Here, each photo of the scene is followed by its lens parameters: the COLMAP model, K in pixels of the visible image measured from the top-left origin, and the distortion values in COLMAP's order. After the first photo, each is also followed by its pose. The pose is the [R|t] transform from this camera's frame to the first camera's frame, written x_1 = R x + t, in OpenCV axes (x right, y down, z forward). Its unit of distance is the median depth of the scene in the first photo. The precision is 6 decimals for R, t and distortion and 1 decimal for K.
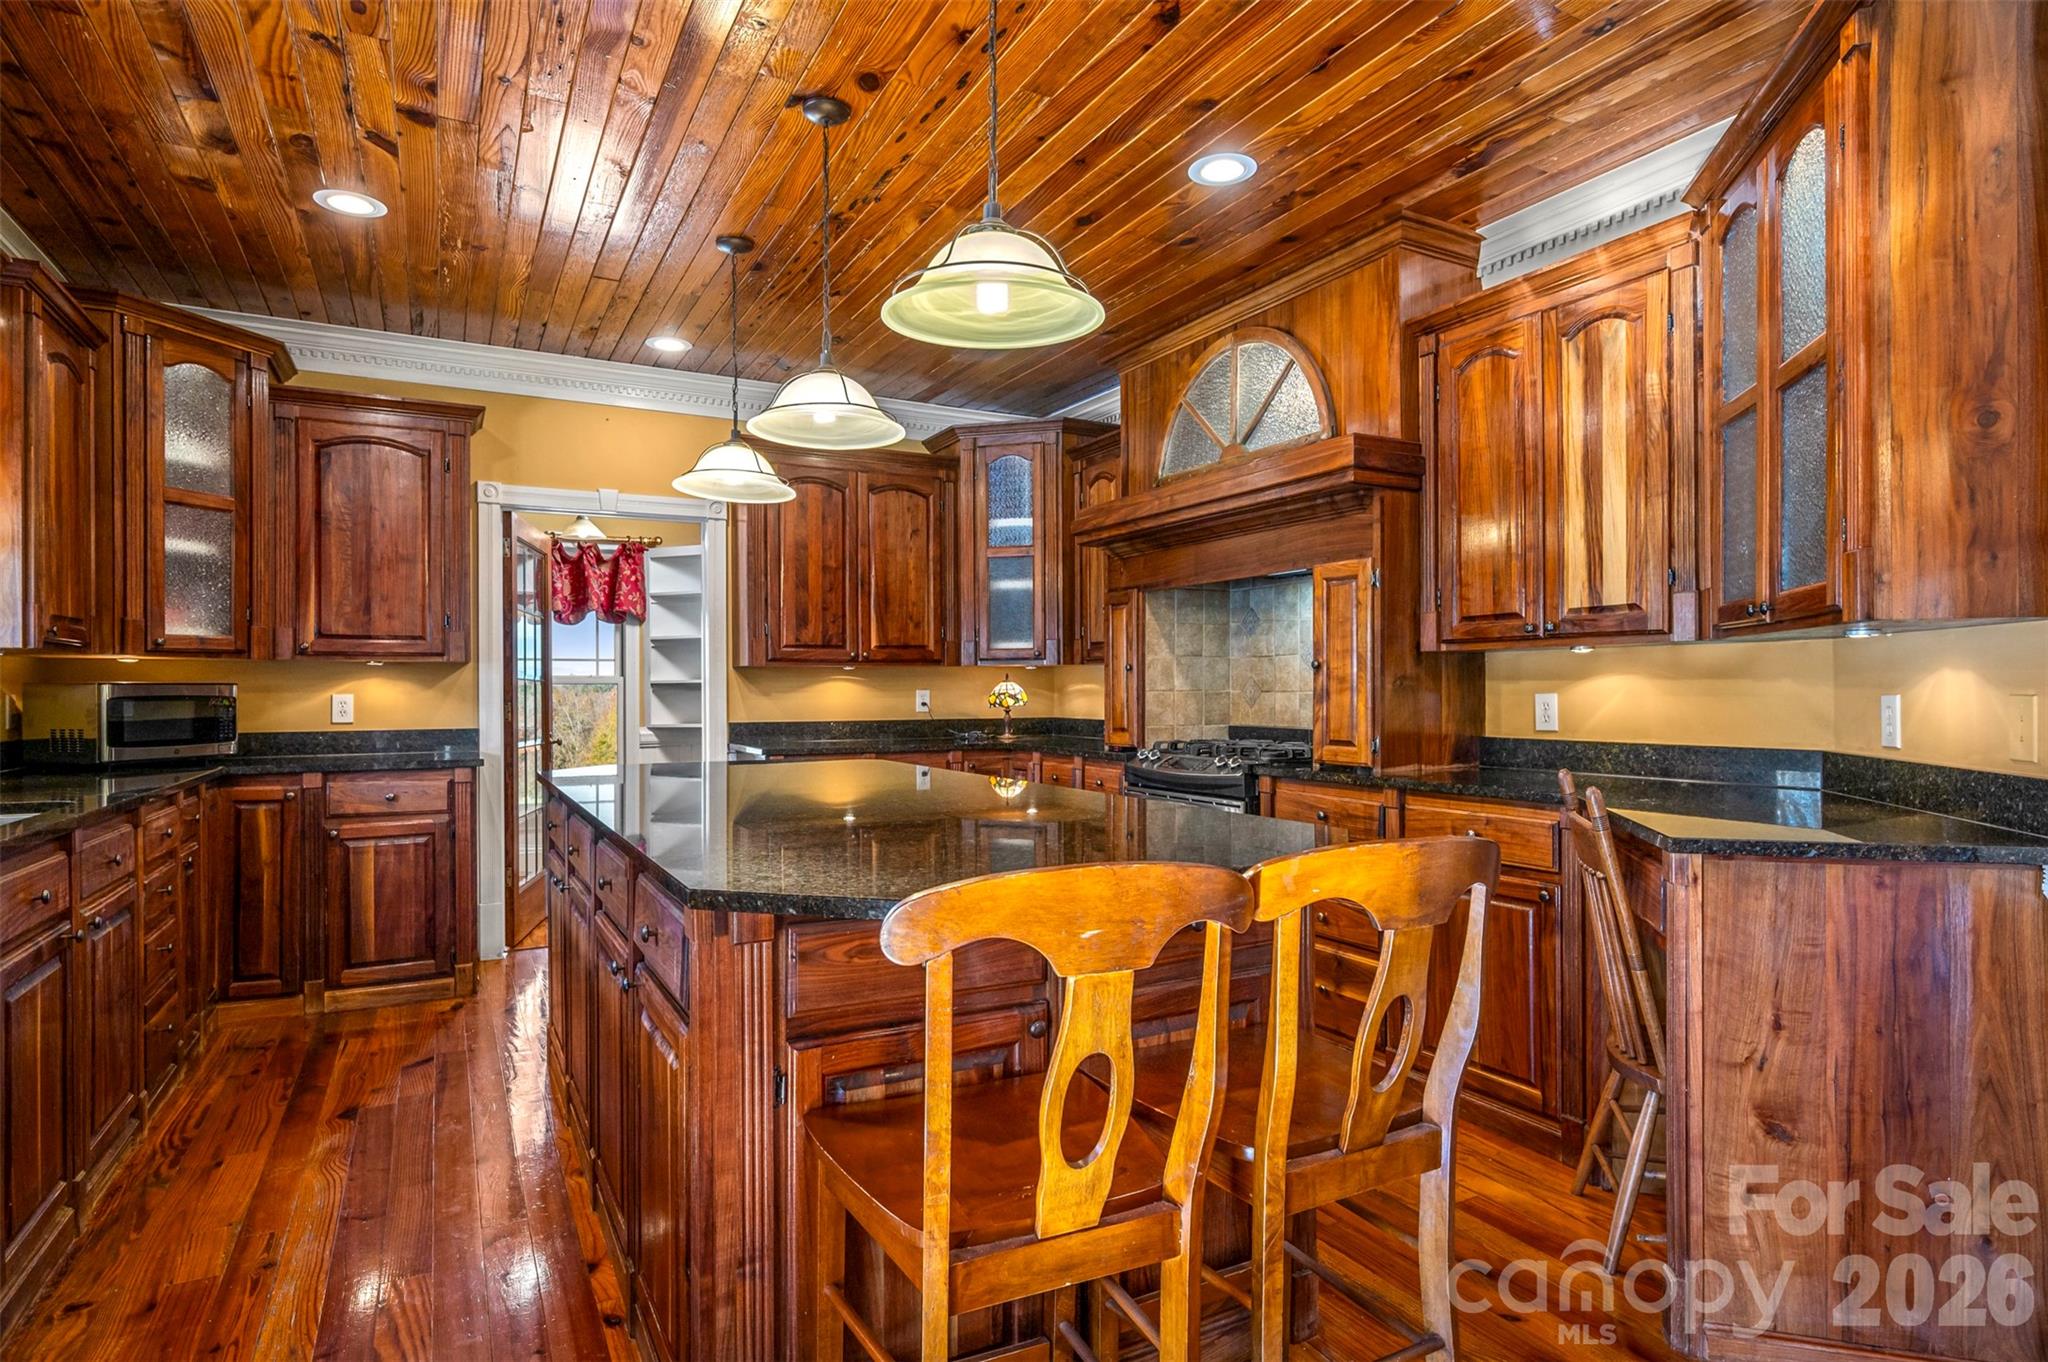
lens RADIAL K [[1105.9, 0, 1028.1], [0, 1105.9, 688.2], [0, 0, 1]] dist [0.005419, 0.001194]
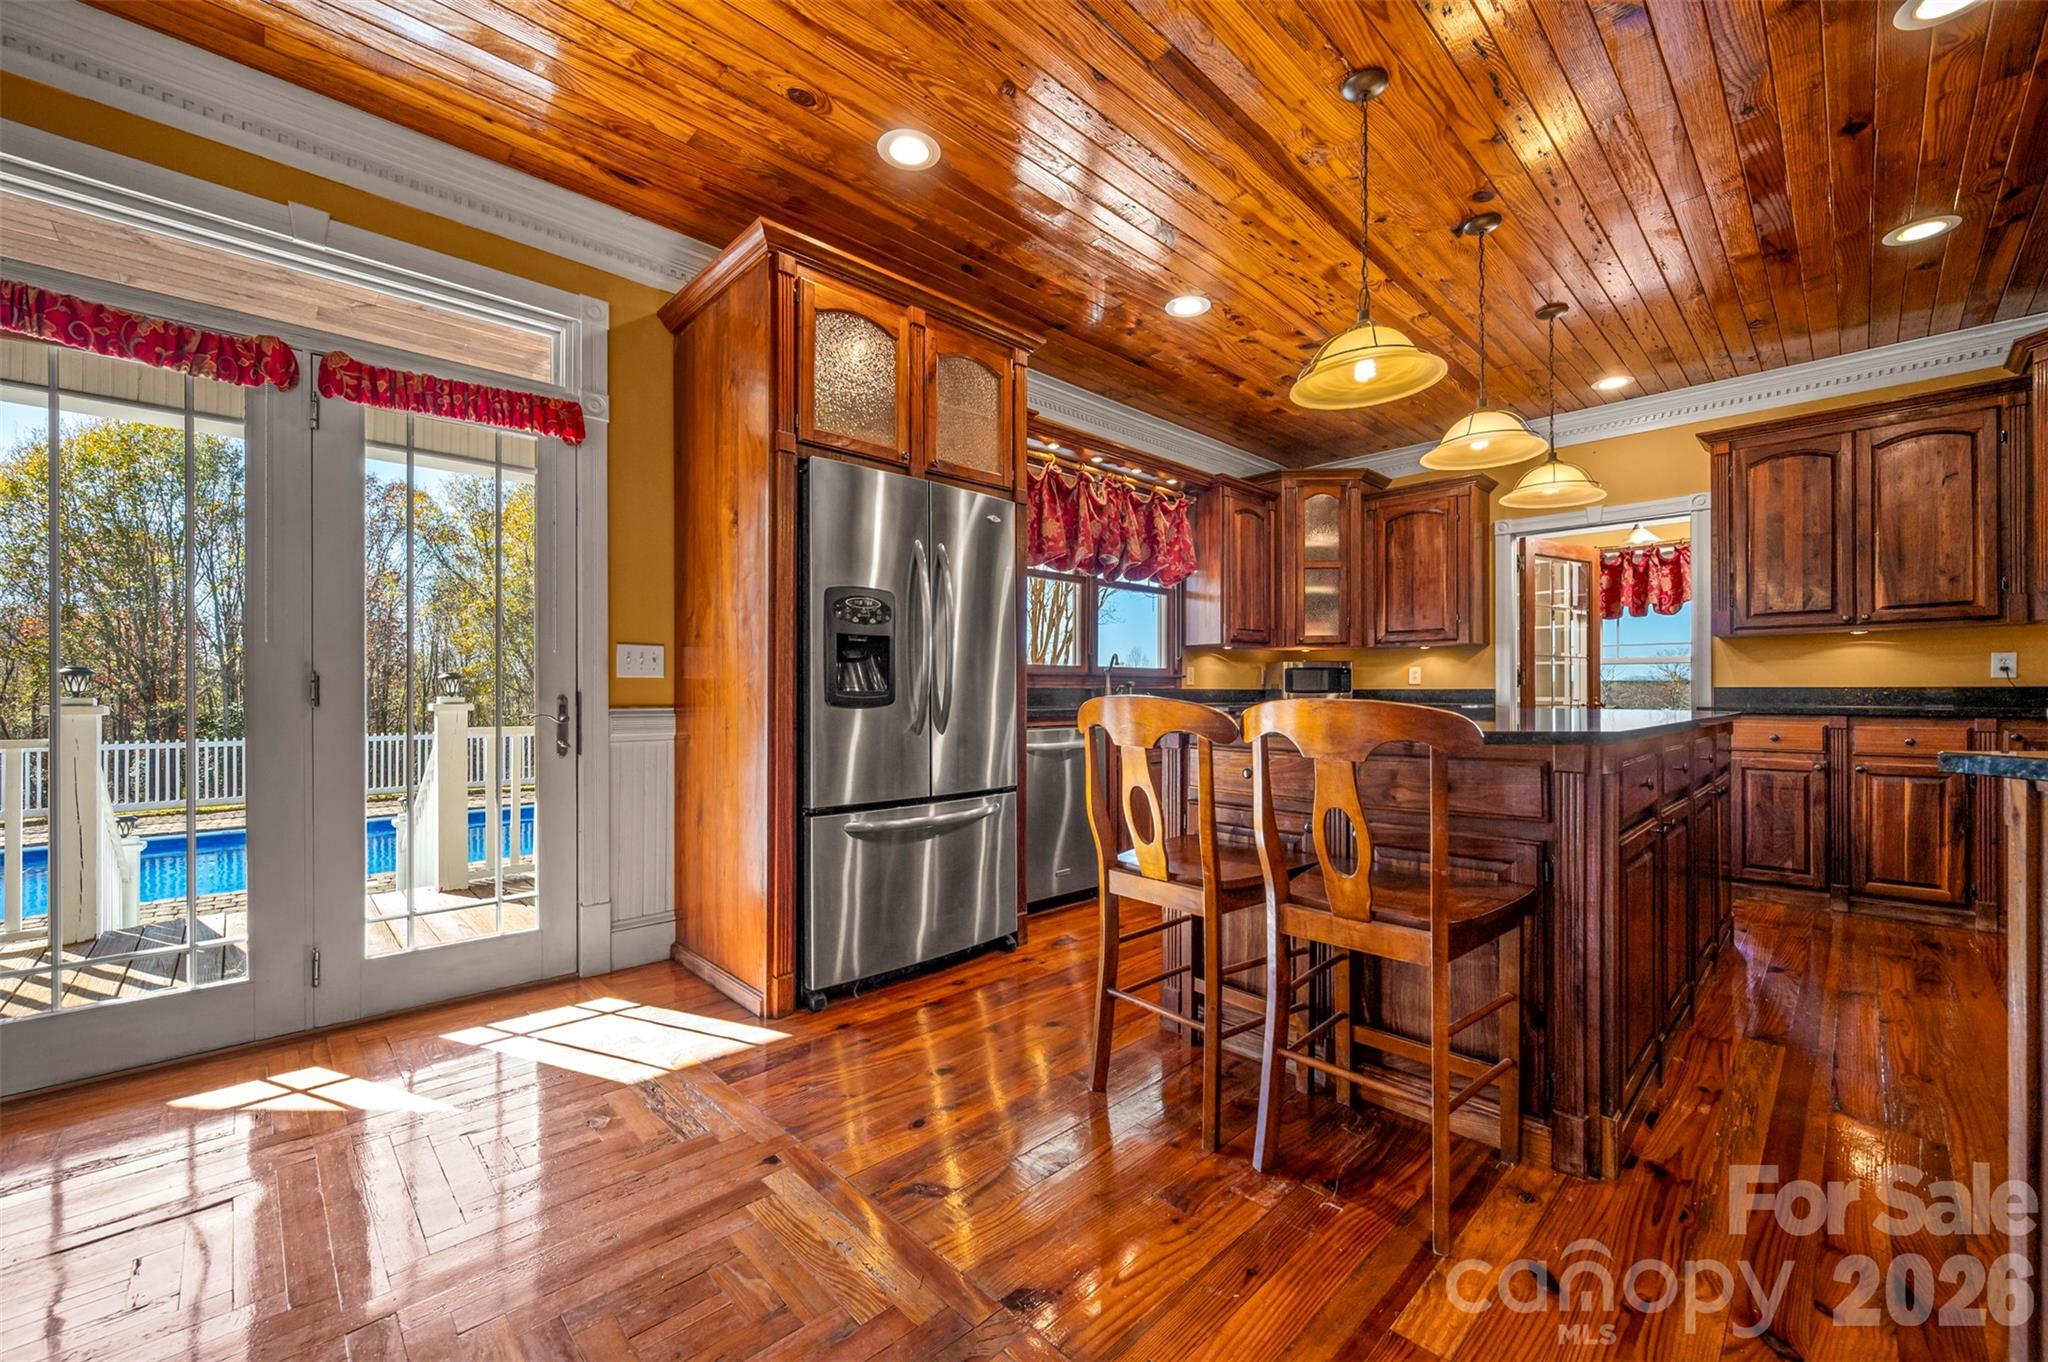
lens RADIAL K [[821.9, 0, 1025.8], [0, 821.9, 688.4], [0, 0, 1]] dist [0.002466, 0.000192]
pose [[0.276835, -0.002834, -0.960913, 0.401519], [0.000982, 0.999996, -0.002667, 0.039692], [0.960917, -0.000205, 0.276837, 0.100357]]
